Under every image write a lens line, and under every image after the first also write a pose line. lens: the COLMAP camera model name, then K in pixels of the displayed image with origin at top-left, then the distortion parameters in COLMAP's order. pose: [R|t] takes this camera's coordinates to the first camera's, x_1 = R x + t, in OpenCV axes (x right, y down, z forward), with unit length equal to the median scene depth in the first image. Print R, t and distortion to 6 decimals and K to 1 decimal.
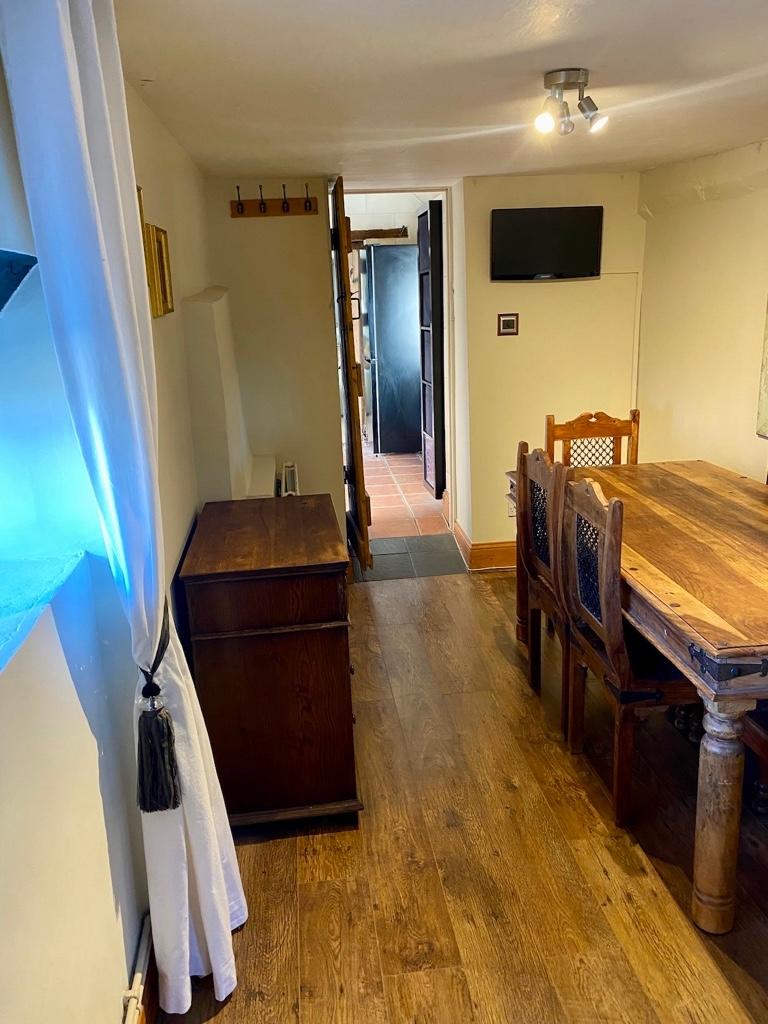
lens RADIAL K [[784.2, 0, 384.6], [0, 784.2, 509.2], [0, 0, 1]] dist [-0.007174, 0.000989]
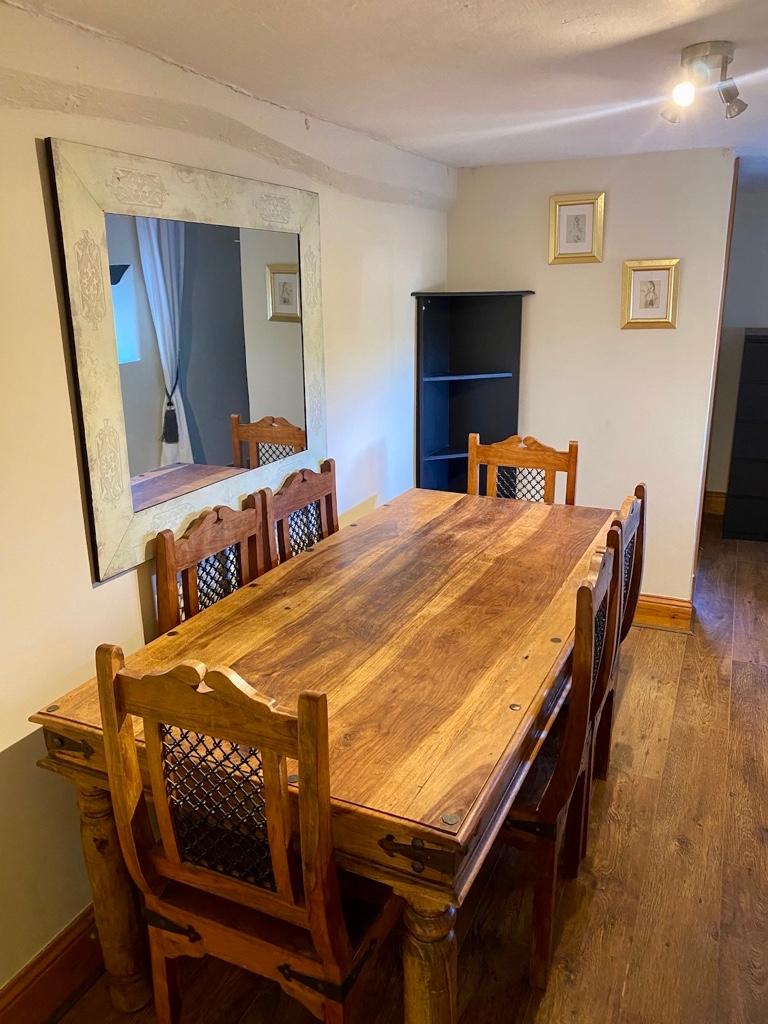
lens RADIAL K [[784.2, 0, 385.6], [0, 784.2, 511.1], [0, 0, 1]] dist [-0.007174, 0.000989]
pose [[-0.859046, -0.087075, 0.504439, 0.036446], [0.184595, 0.866431, 0.463921, -0.478958], [-0.477457, 0.491646, -0.728230, 1.713908]]
